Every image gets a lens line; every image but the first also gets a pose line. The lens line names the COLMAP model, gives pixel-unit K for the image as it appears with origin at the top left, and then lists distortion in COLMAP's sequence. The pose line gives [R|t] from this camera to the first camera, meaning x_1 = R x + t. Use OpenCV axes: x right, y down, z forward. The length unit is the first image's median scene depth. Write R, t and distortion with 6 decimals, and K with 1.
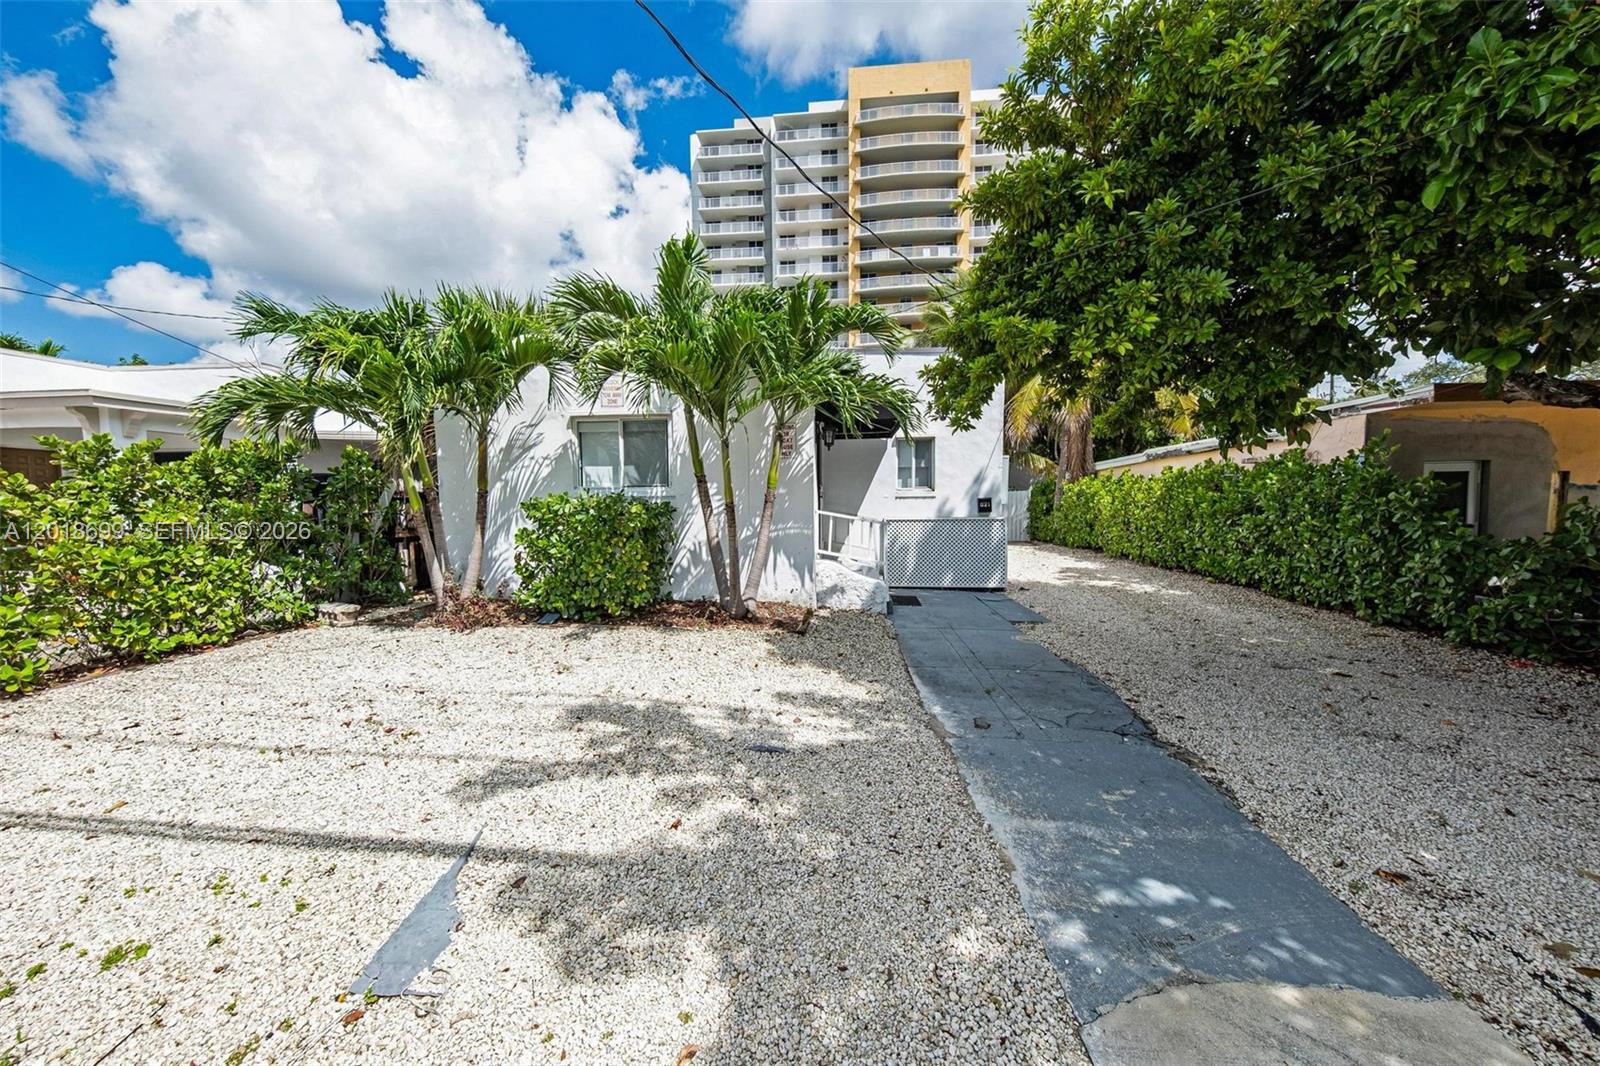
lens RADIAL K [[536.2, 0, 800.0], [0, 536.2, 533.0], [0, 0, 1]] dist [0.025589, -0.010808]
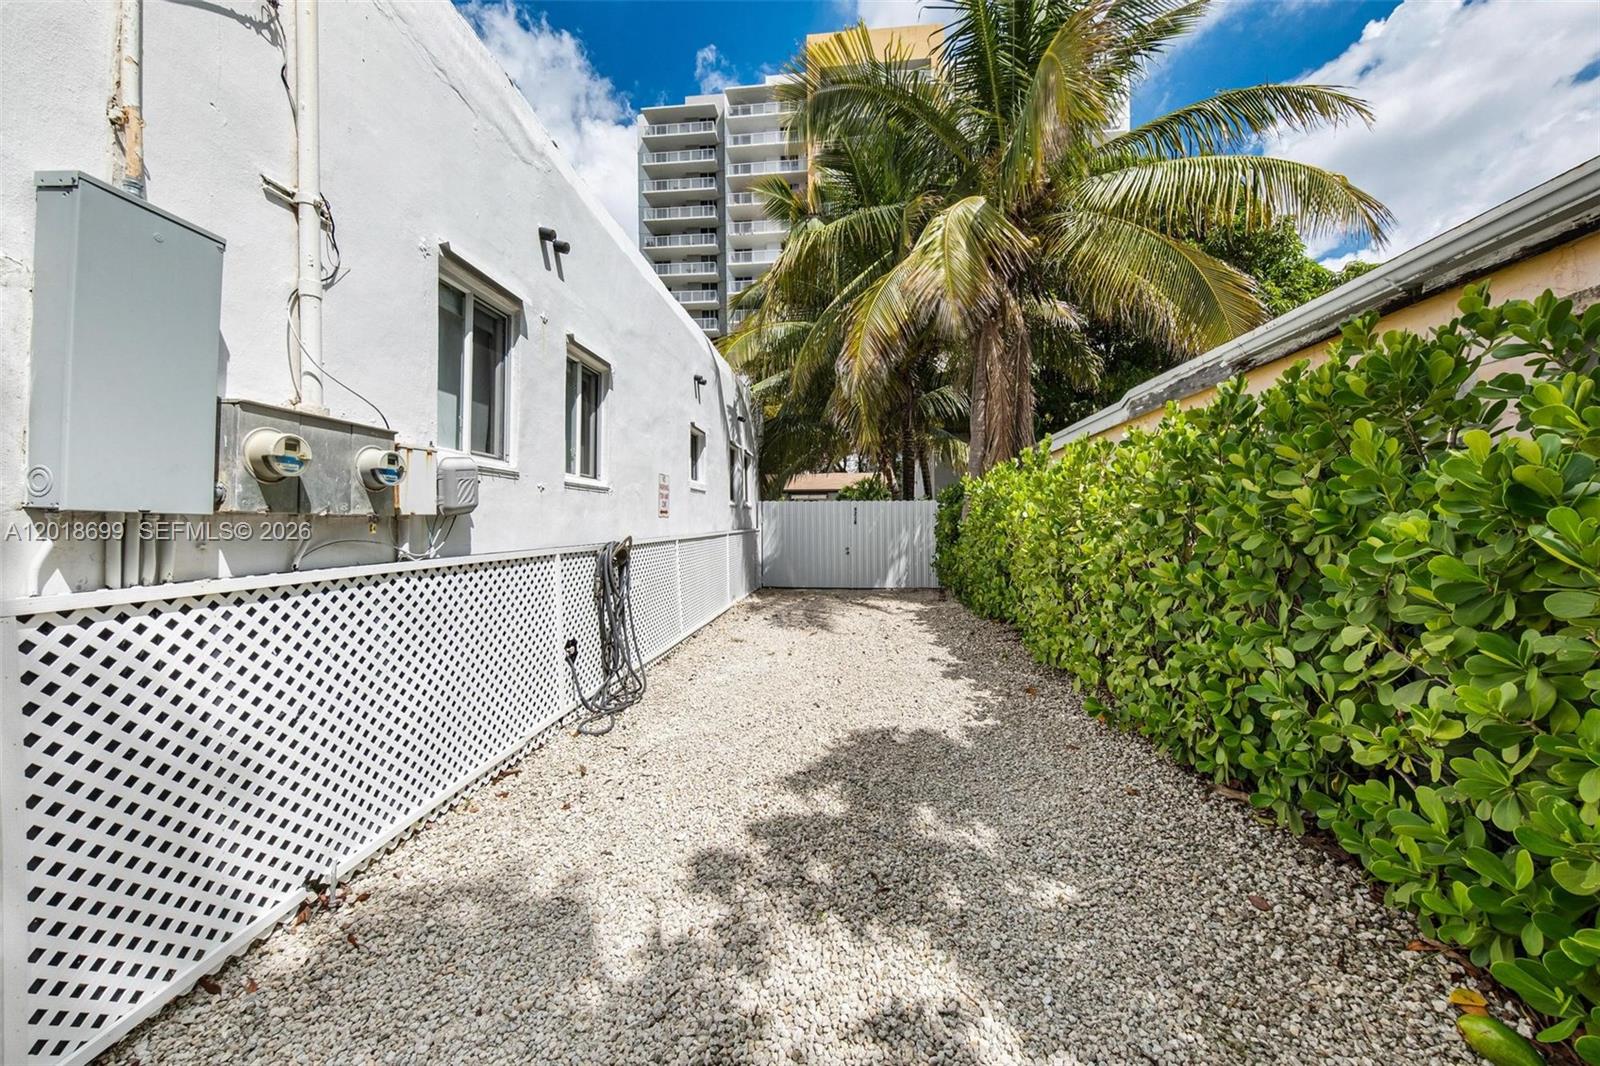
lens RADIAL K [[556.7, 0, 798.7], [0, 556.7, 525.4], [0, 0, 1]] dist [0.026130, -0.012429]
pose [[0.999973, 0.007219, -0.001423, 0.740662], [-0.007284, 0.998581, -0.052760, -0.053499], [0.001040, 0.052769, 0.998606, 1.102365]]
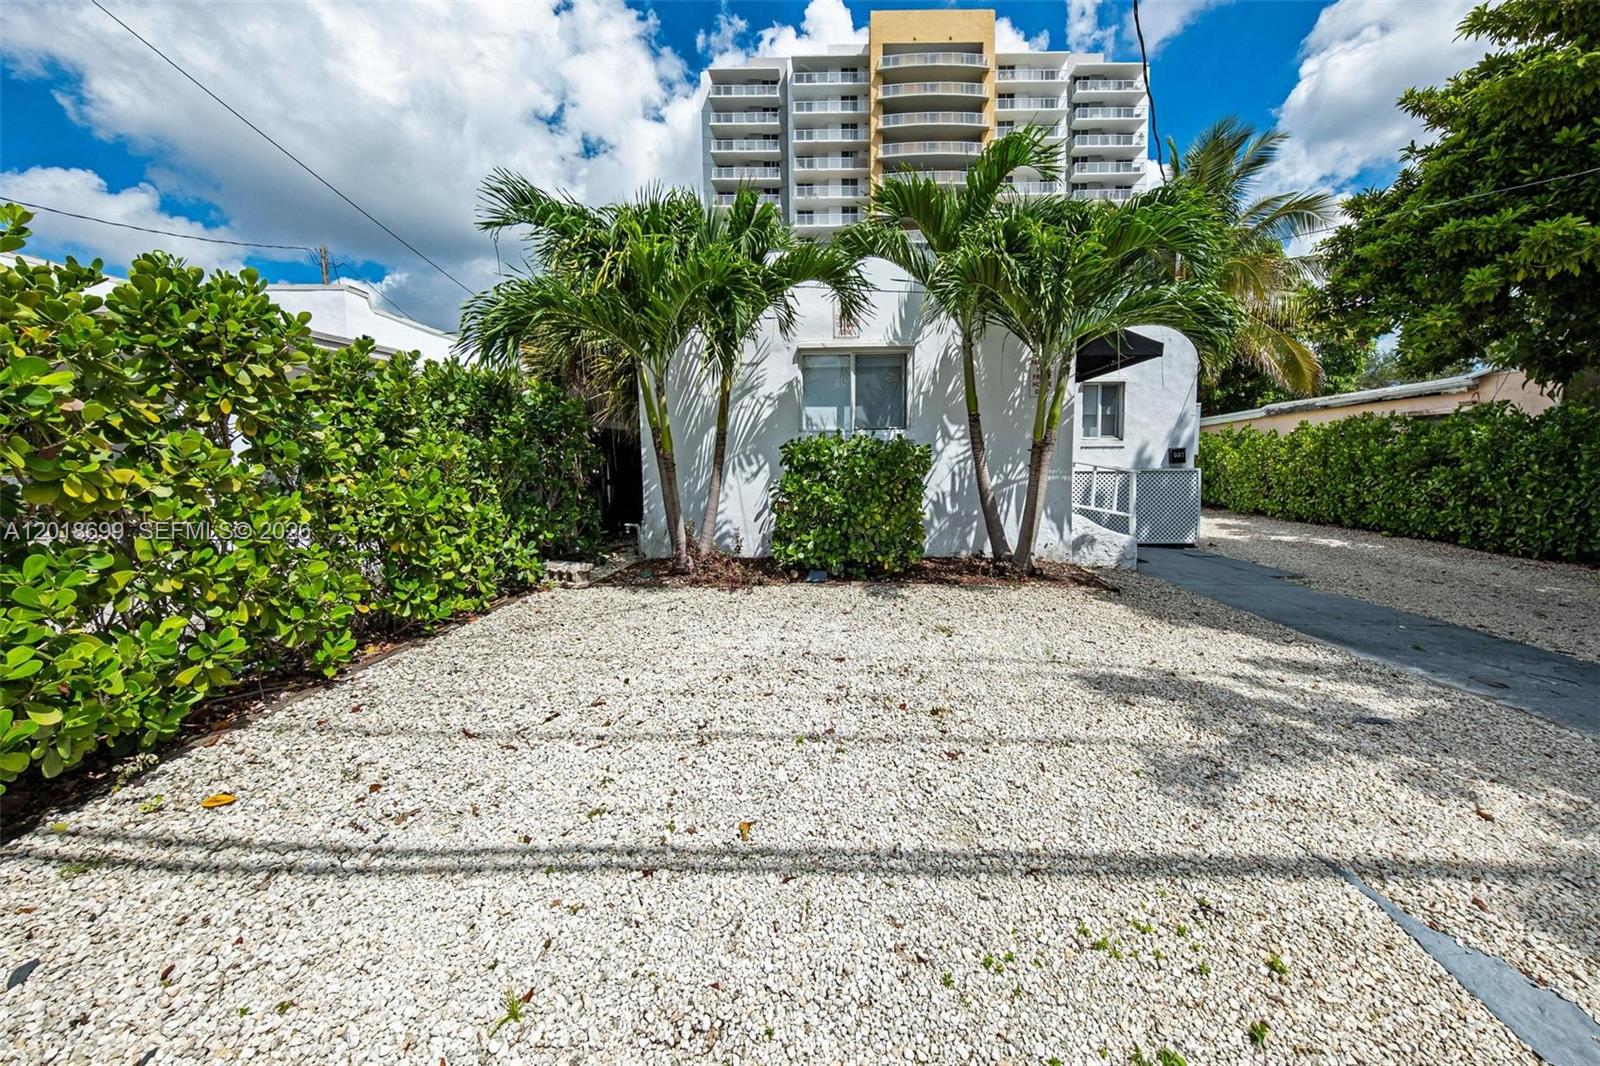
lens RADIAL K [[546.7, 0, 836.5], [0, 546.7, 511.6], [0, 0, 1]] dist [0.014064, -0.011296]
pose [[0.997187, -0.002583, 0.074910, -0.420716], [0.000434, 0.999588, 0.028694, 0.023078], [-0.074953, -0.028581, 0.996777, 0.099412]]
